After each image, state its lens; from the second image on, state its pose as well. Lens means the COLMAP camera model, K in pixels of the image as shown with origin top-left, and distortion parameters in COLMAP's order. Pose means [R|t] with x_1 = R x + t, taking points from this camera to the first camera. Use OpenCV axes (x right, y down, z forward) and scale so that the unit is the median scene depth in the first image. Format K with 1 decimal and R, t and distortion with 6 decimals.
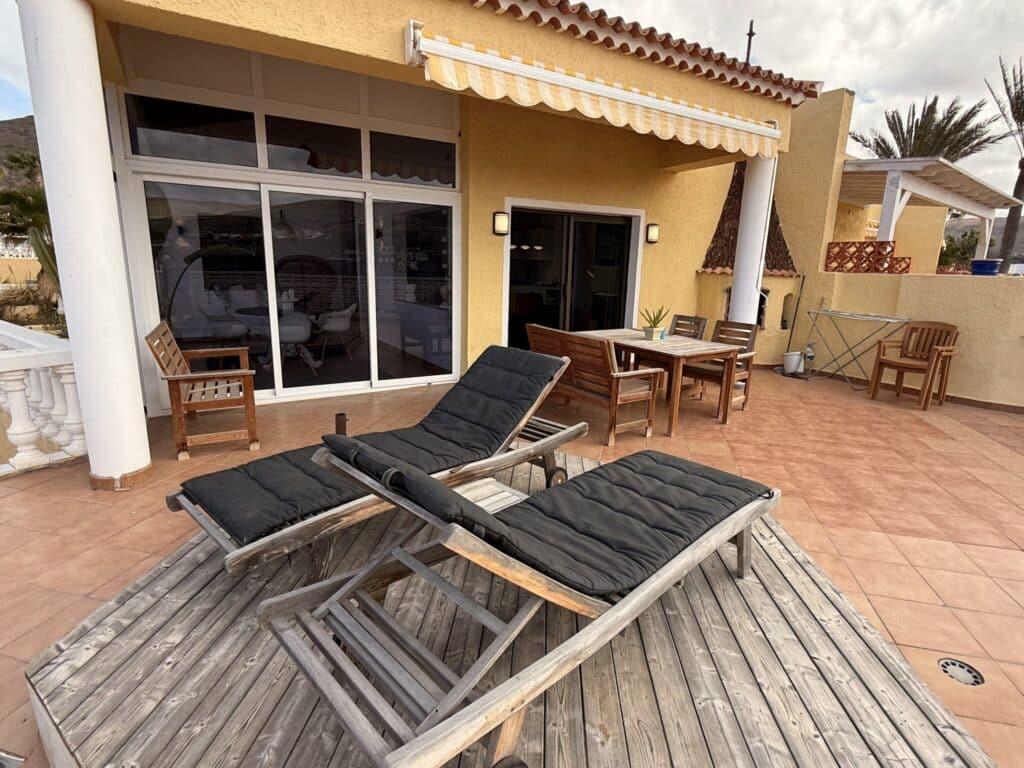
lens RADIAL K [[527.6, 0, 498.9], [0, 527.6, 383.1], [0, 0, 1]] dist [0.002182, 0.000360]
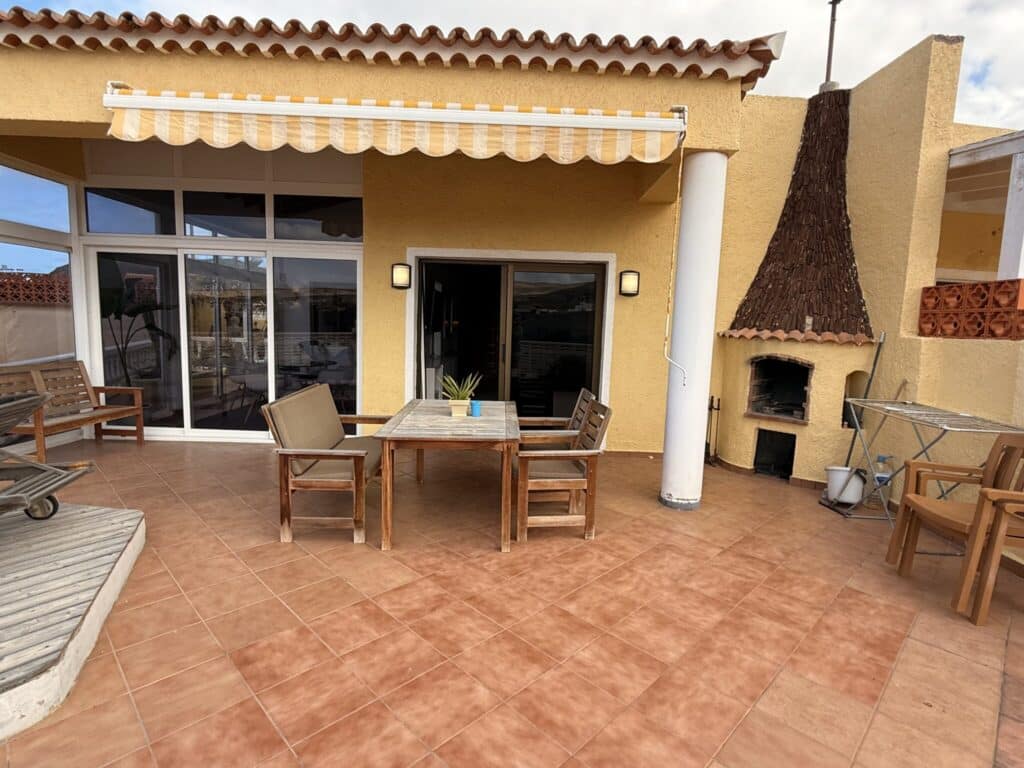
lens RADIAL K [[520.3, 0, 512.0], [0, 520.3, 384.0], [0, 0, 1]] dist [0.001177, 0.000923]
pose [[0.859445, 0.062691, -0.507369, 0.659386], [-0.125647, 0.987914, -0.090769, -0.062685], [0.495546, 0.141760, 0.856935, 0.363515]]
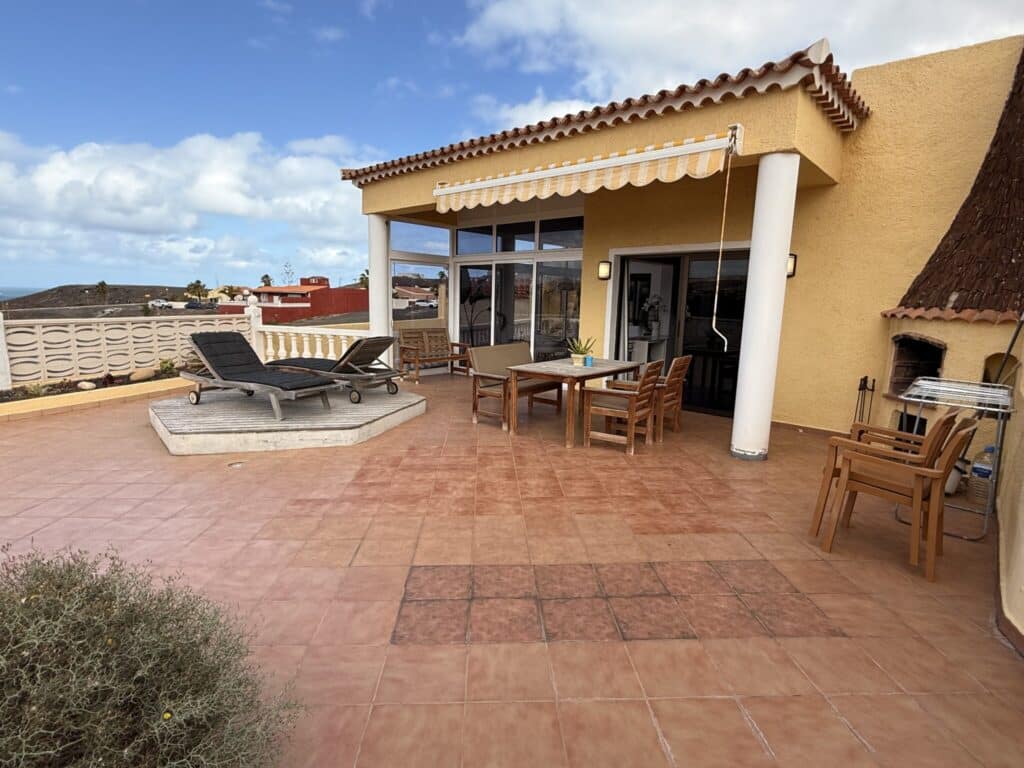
lens RADIAL K [[520.3, 0, 512.0], [0, 520.3, 384.0], [0, 0, 1]] dist [0.001177, 0.000923]
pose [[0.293177, 0.136470, -0.946268, 1.178964], [-0.228200, 0.971141, 0.069355, -0.079223], [0.928425, 0.195605, 0.315858, 0.476877]]
